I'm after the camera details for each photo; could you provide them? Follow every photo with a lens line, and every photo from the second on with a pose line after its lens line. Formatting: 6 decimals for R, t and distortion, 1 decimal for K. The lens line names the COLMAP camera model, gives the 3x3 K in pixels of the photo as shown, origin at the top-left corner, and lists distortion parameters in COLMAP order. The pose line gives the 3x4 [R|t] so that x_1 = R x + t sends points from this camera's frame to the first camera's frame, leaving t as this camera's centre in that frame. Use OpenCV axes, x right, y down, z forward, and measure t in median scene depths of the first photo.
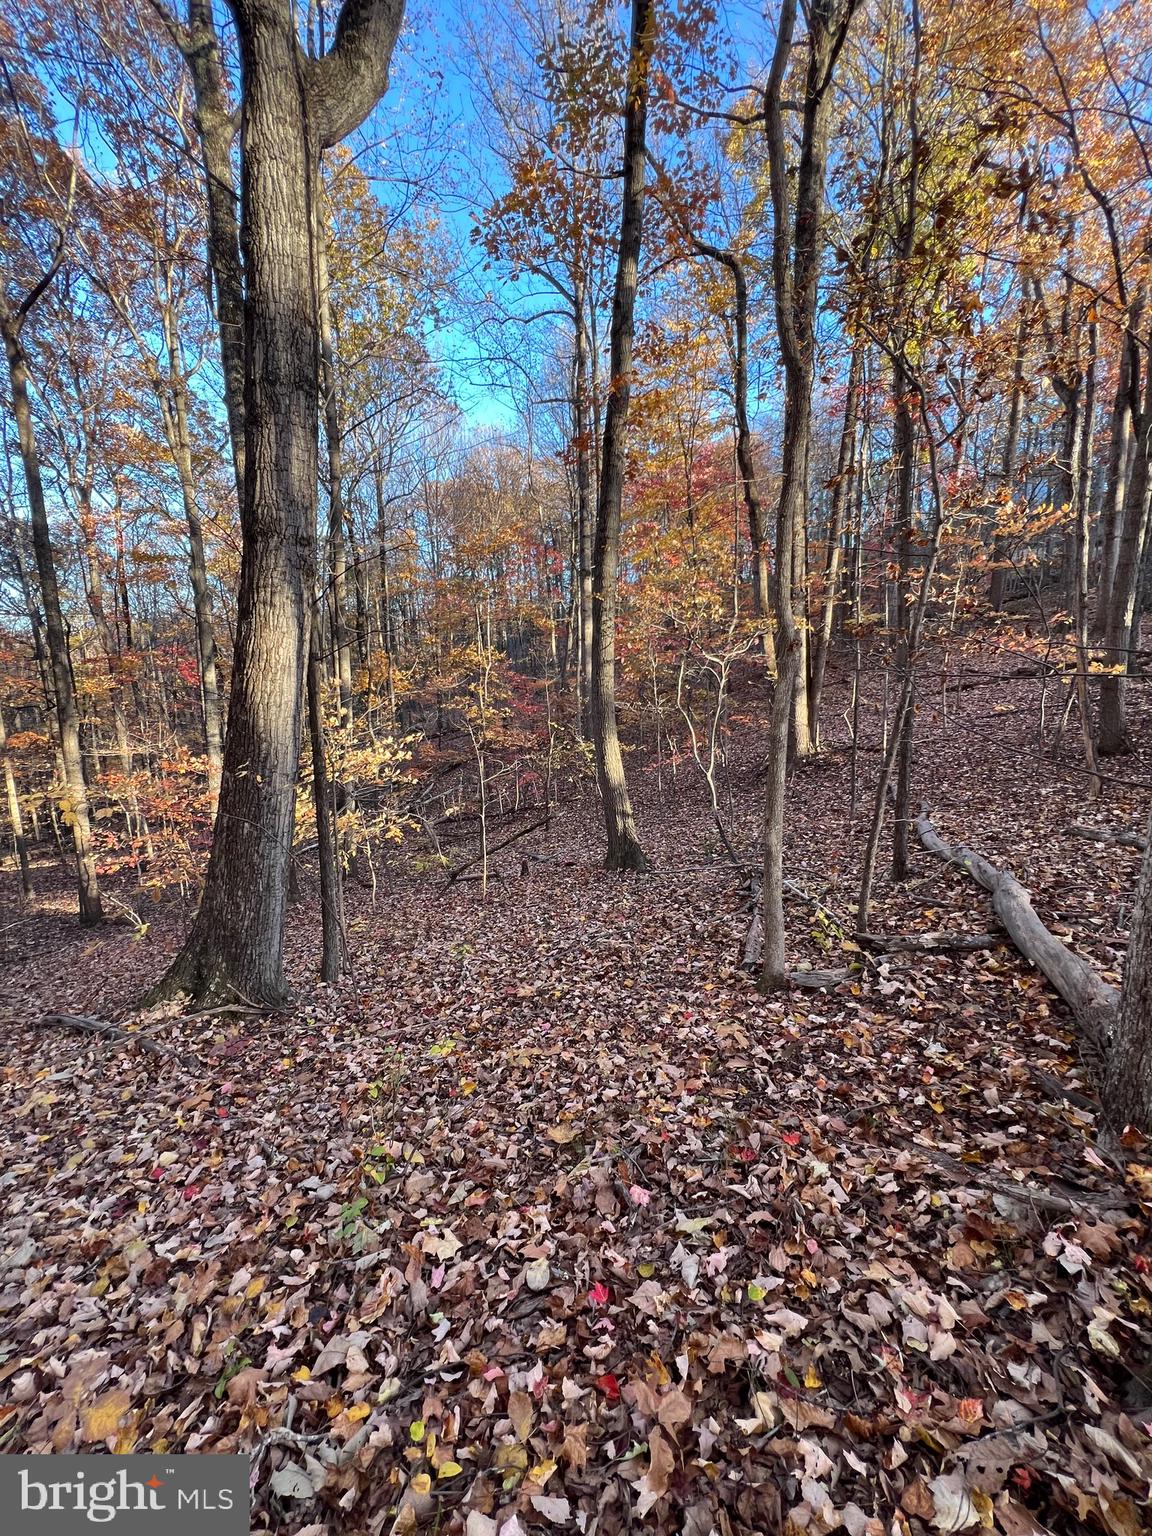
lens RADIAL K [[616.8, 0, 575.2], [0, 616.8, 766.9], [0, 0, 1]] dist [-0.002453, 0.000878]
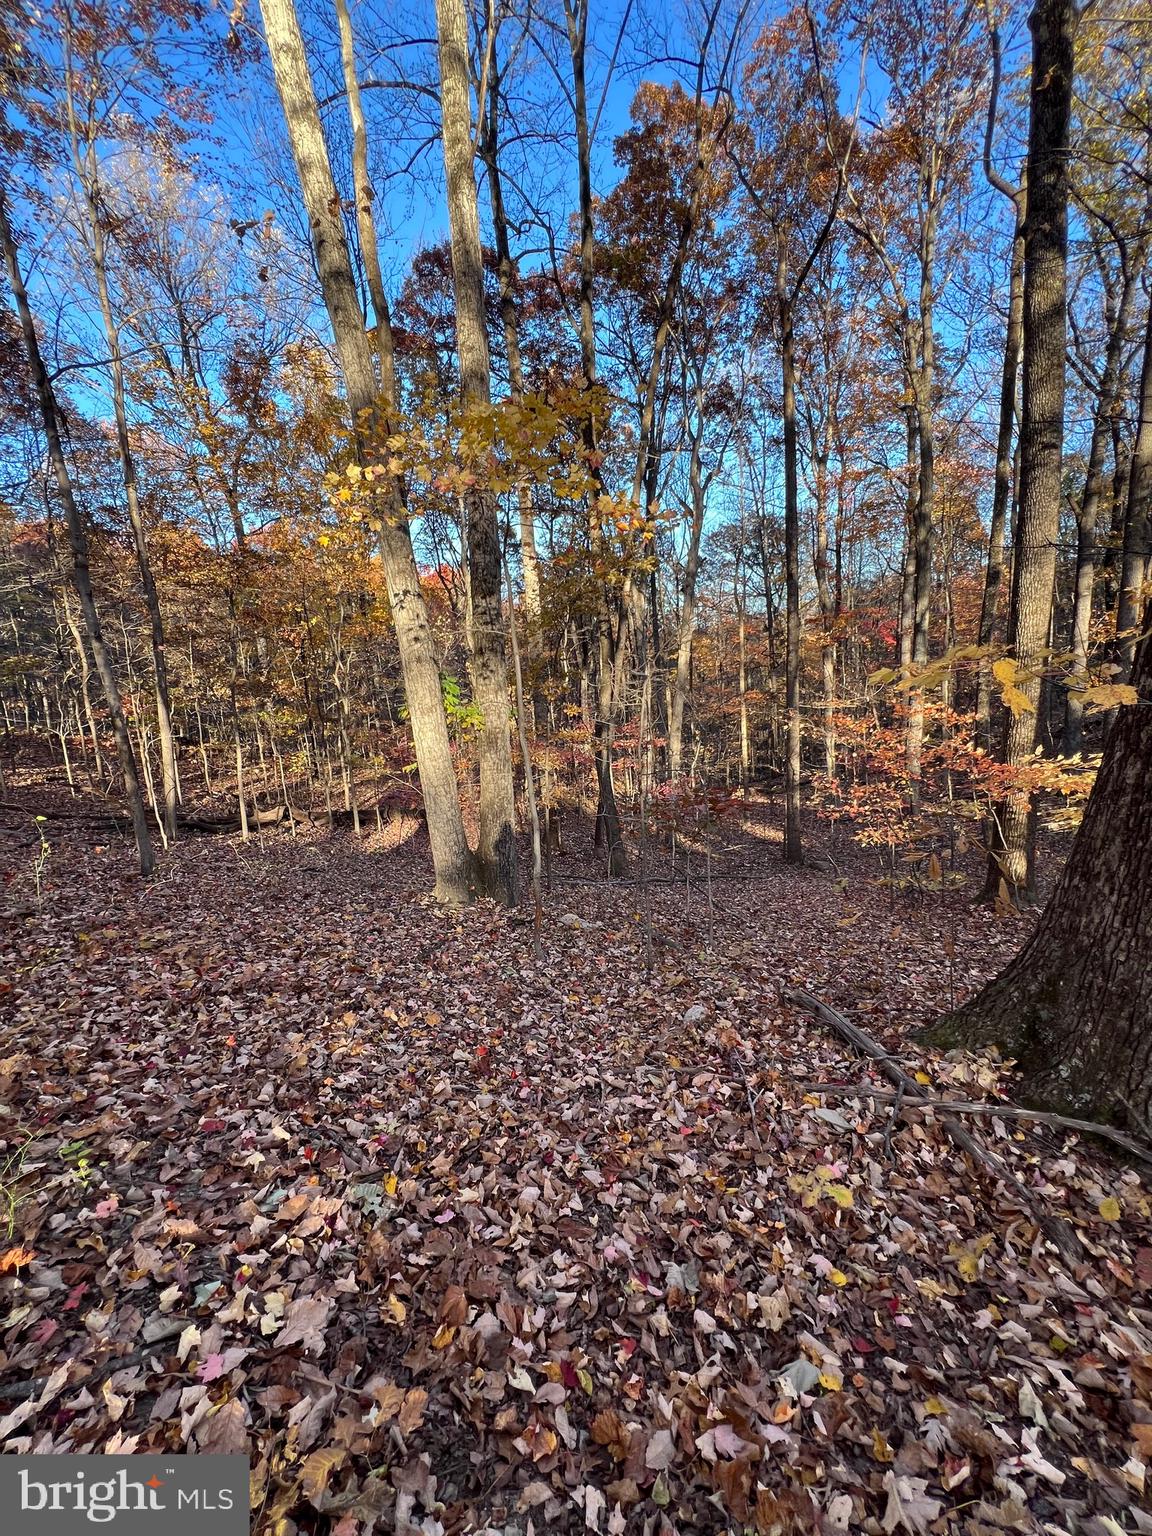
lens RADIAL K [[616.0, 0, 575.6], [0, 616.0, 767.4], [0, 0, 1]] dist [-0.000785, 0.000185]
pose [[0.539219, 0.113281, -0.834512, -0.563123], [-0.068845, 0.993525, 0.090382, 0.098585], [0.839347, 0.008716, 0.543526, 0.474831]]
